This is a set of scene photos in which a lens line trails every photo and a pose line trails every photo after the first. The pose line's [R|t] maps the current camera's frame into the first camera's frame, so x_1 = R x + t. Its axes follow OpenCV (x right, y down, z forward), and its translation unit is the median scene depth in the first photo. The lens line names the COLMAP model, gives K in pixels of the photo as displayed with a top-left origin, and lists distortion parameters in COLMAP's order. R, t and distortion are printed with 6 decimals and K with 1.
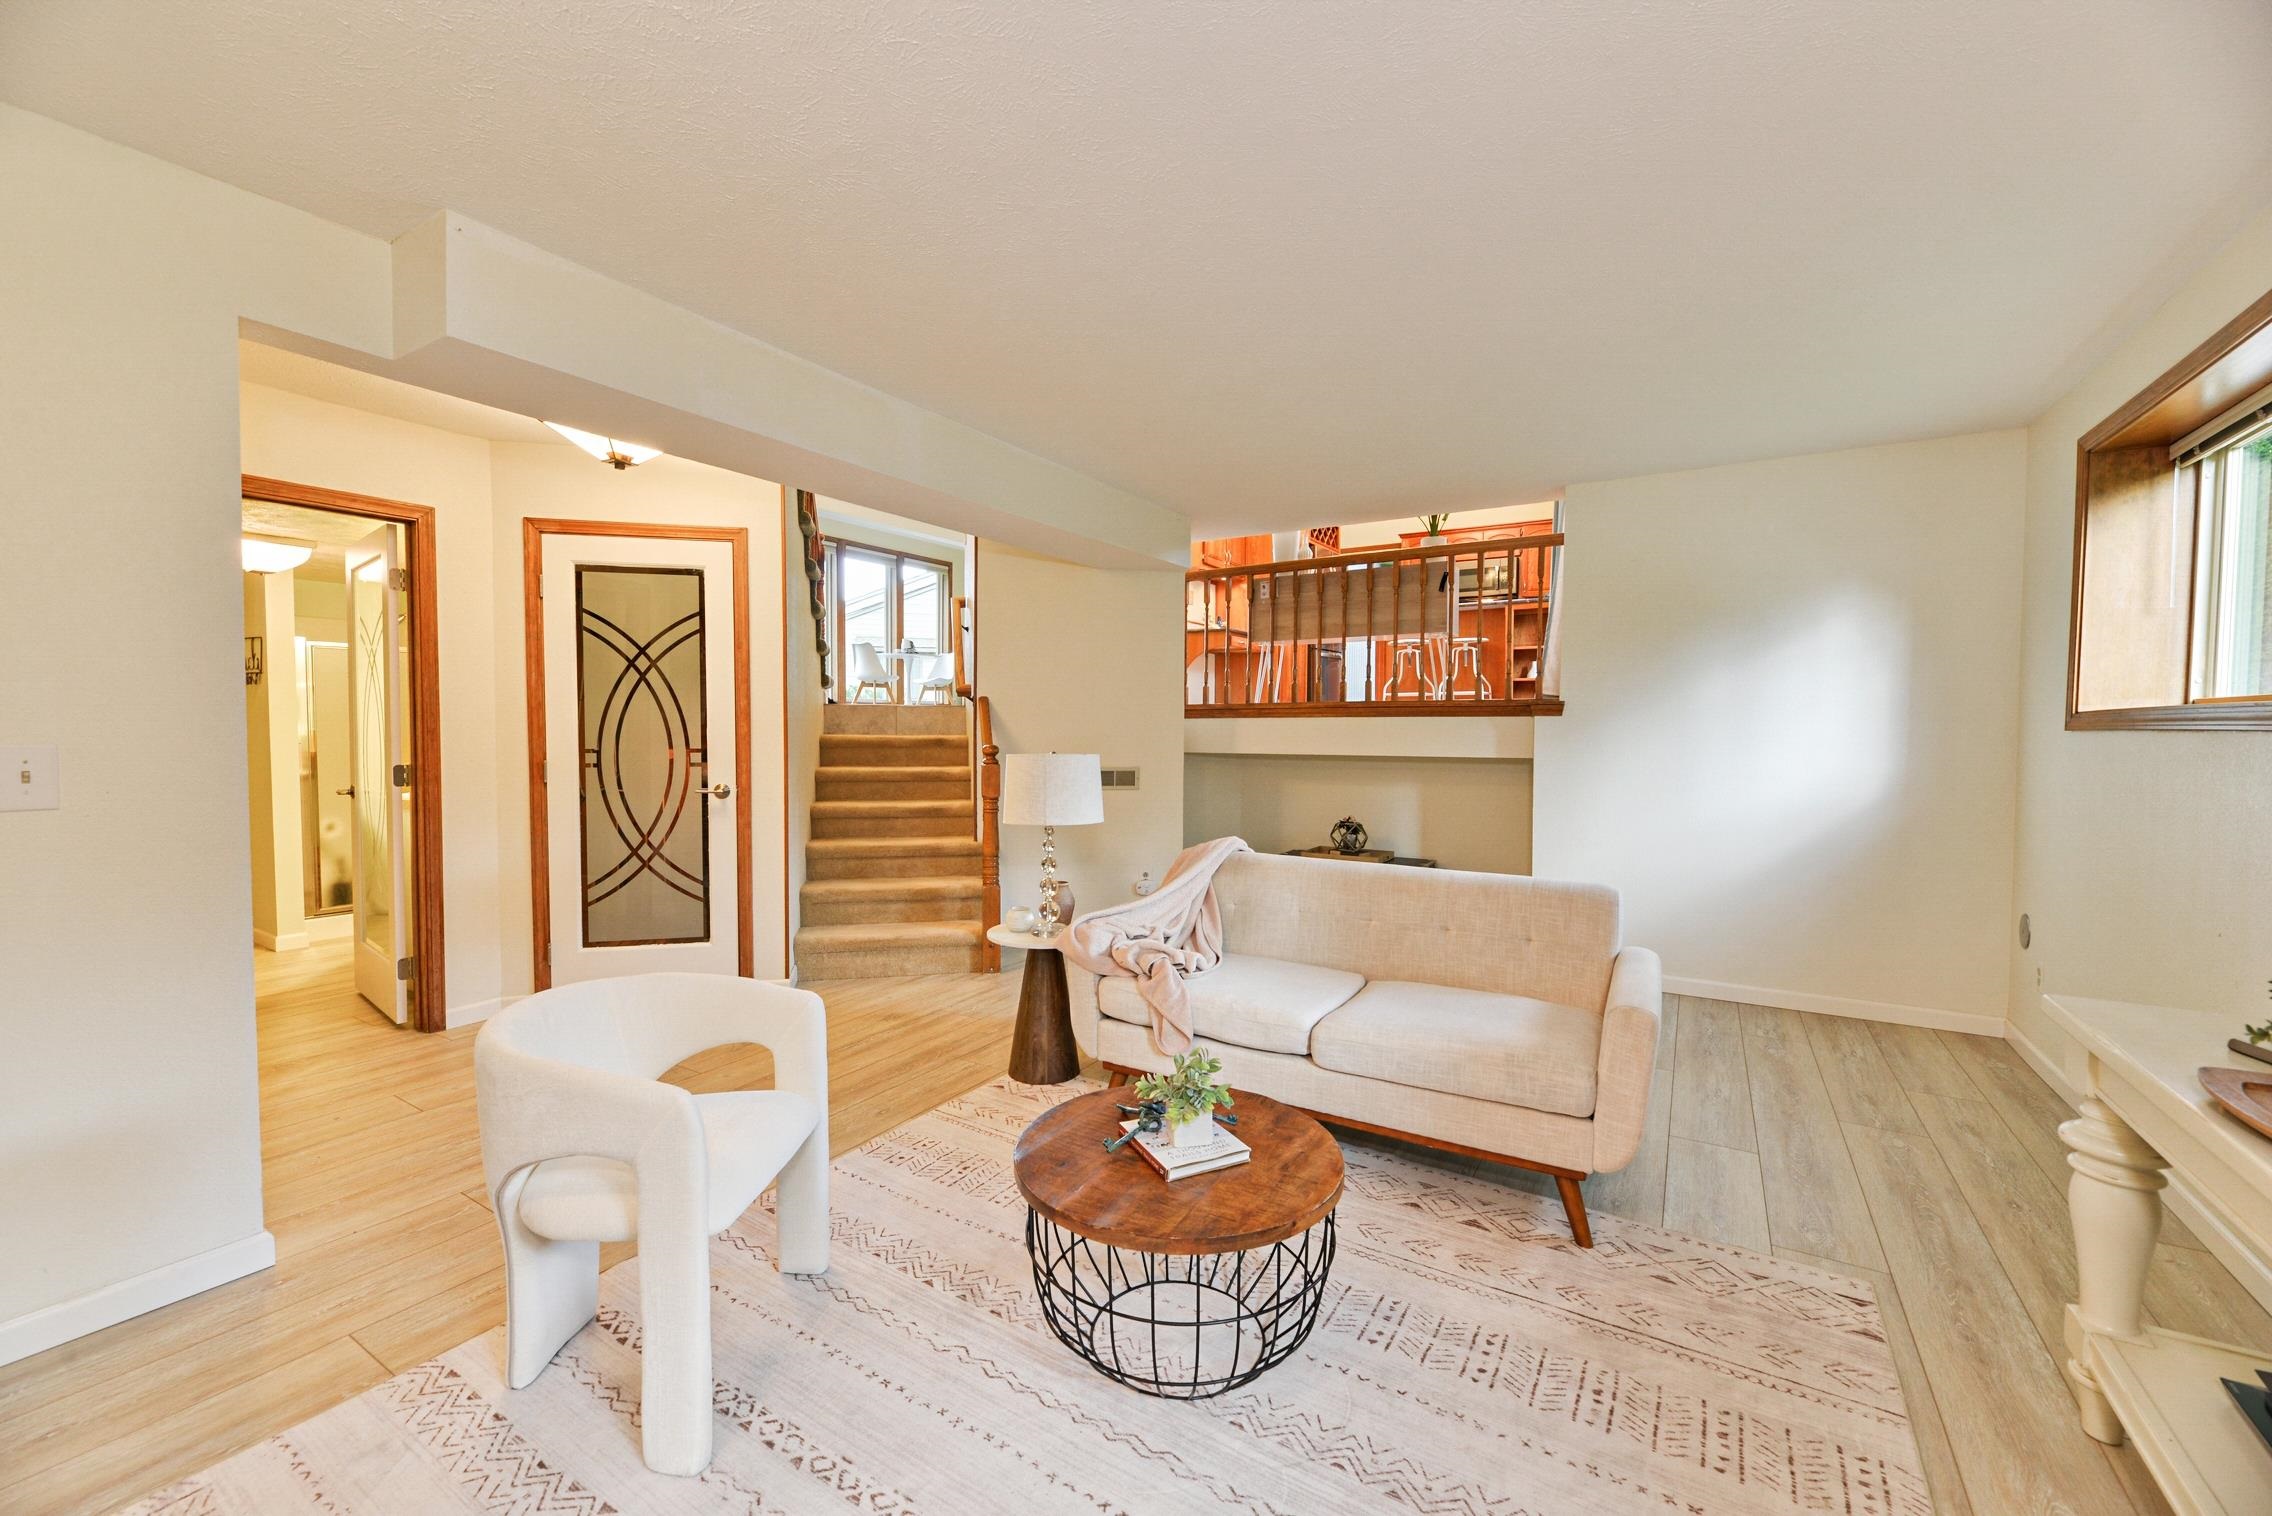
lens RADIAL K [[920.6, 0, 1136.0], [0, 920.6, 758.0], [0, 0, 1]] dist [0.000380, -0.000046]
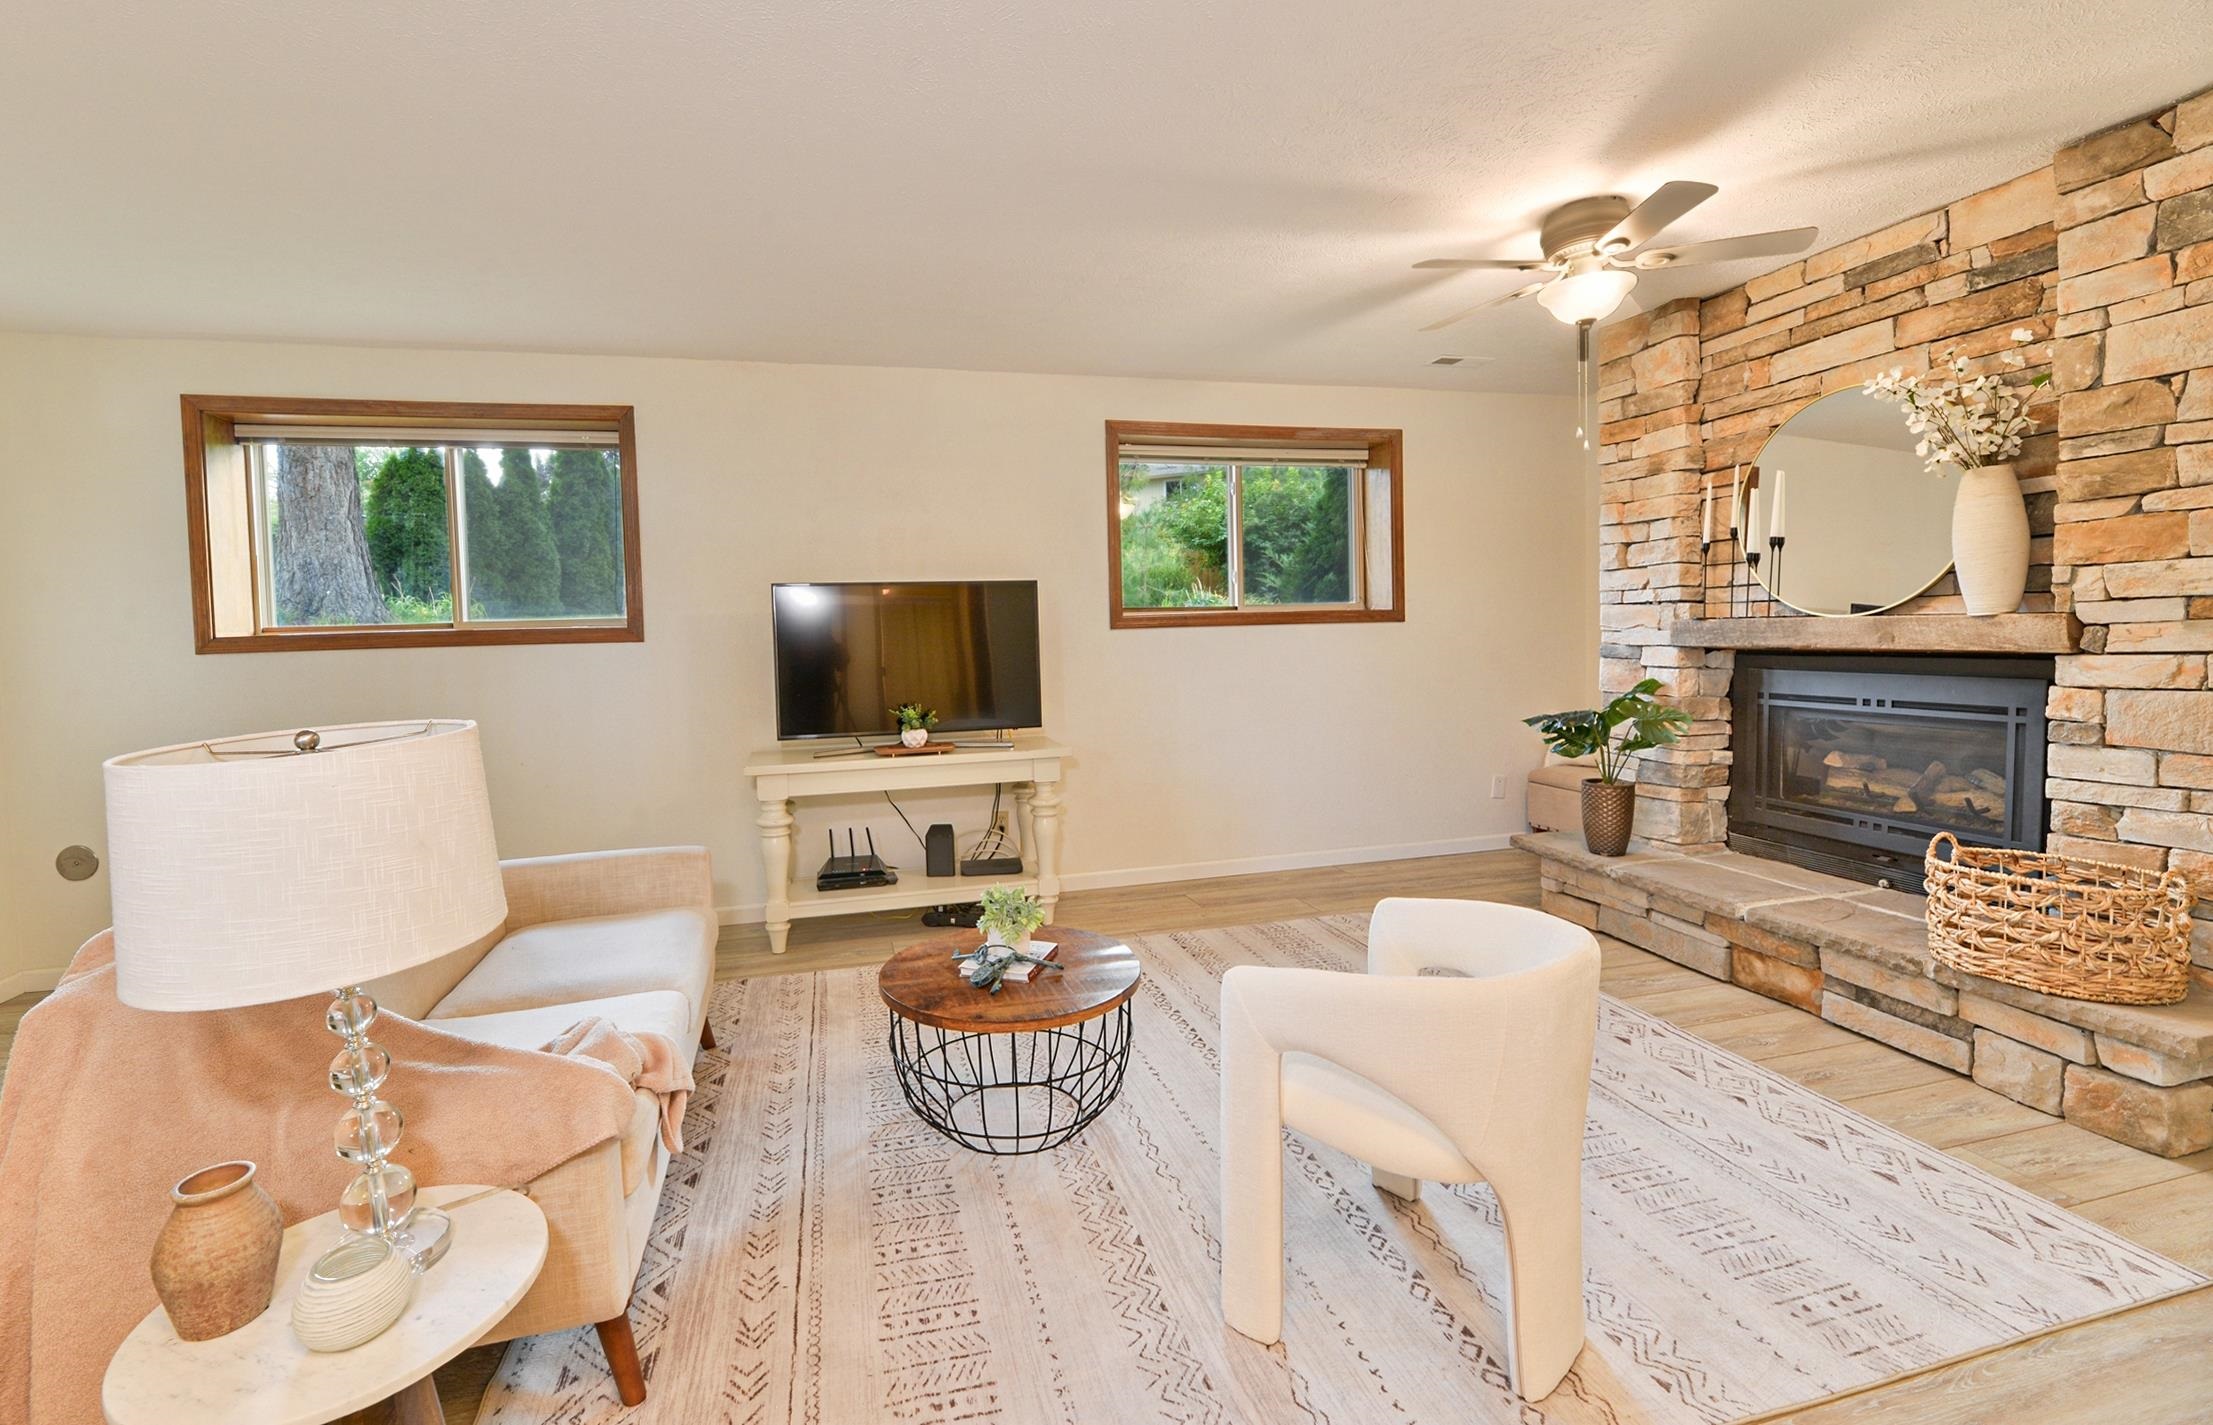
lens RADIAL K [[930.8, 0, 1049.8], [0, 930.8, 669.7], [0, 0, 1]] dist [-0.000600, -0.003321]
pose [[-0.713774, -0.011518, 0.700281, -0.865108], [0.049277, 0.996561, 0.066618, -0.059870], [-0.698640, 0.082058, -0.710752, 1.808542]]
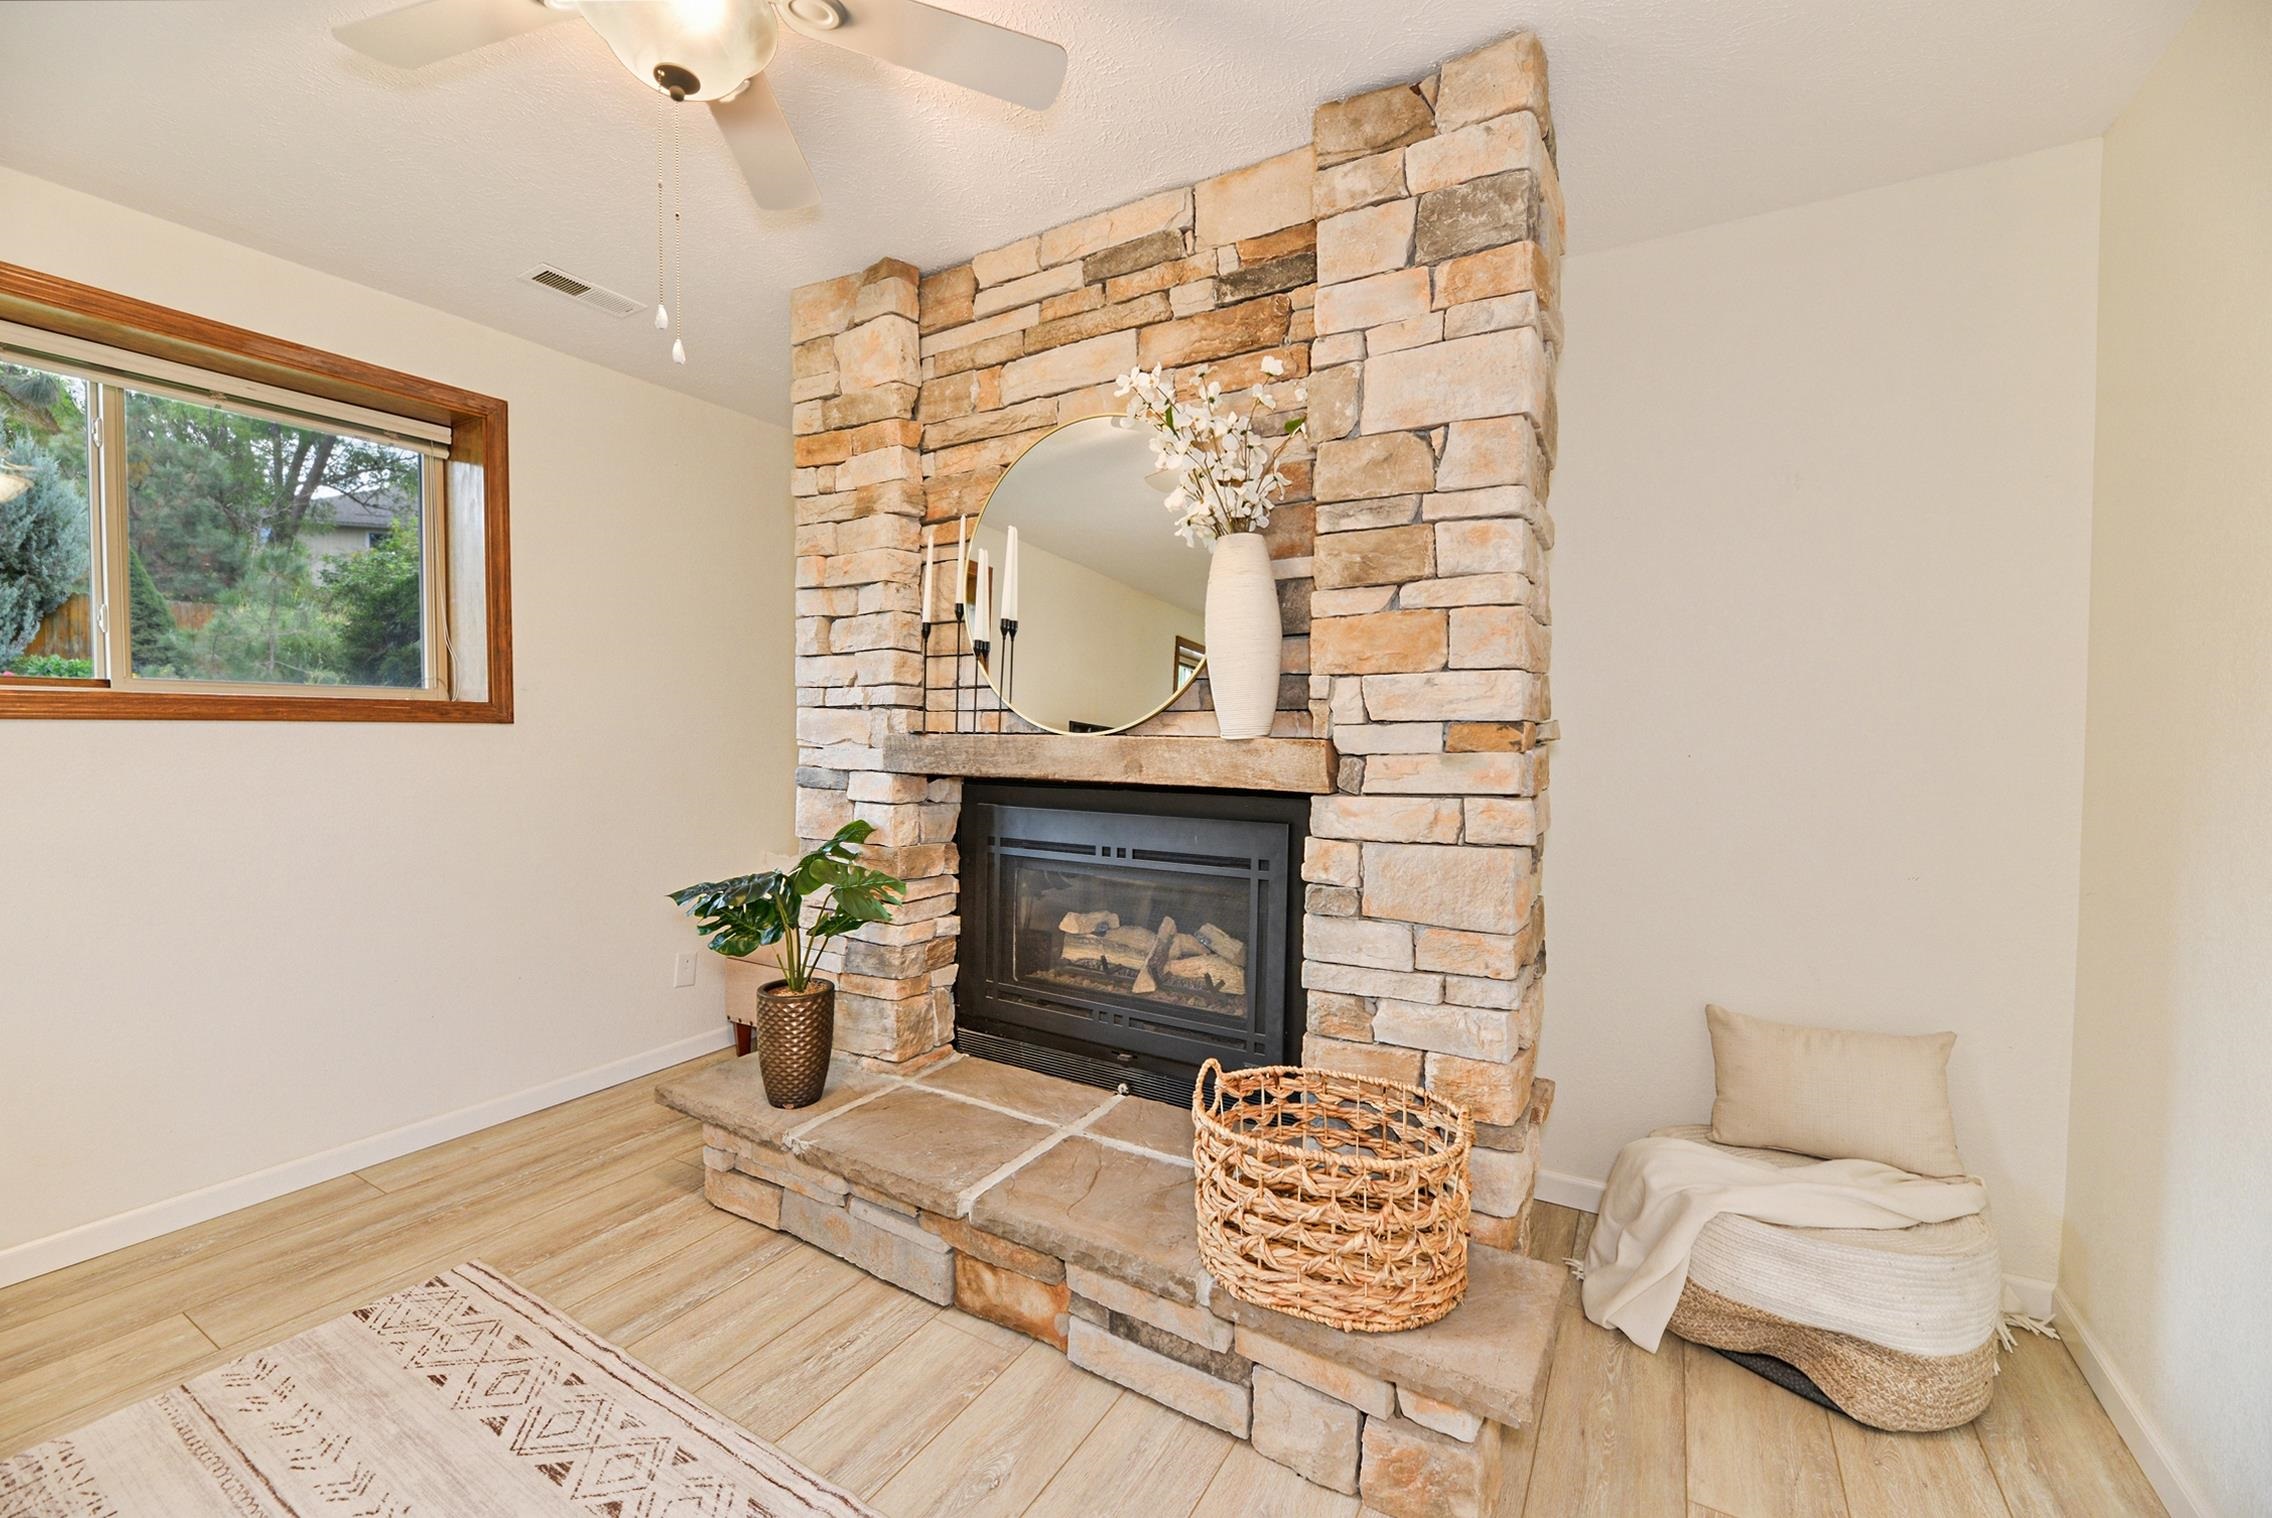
lens RADIAL K [[920.6, 0, 1136.0], [0, 920.6, 759.0], [0, 0, 1]] dist [0.000380, -0.000046]
pose [[-0.999638, -0.006804, -0.026016, -0.821818], [-0.008519, 0.997757, 0.066390, -0.045755], [0.025506, 0.066587, -0.997455, 1.429949]]
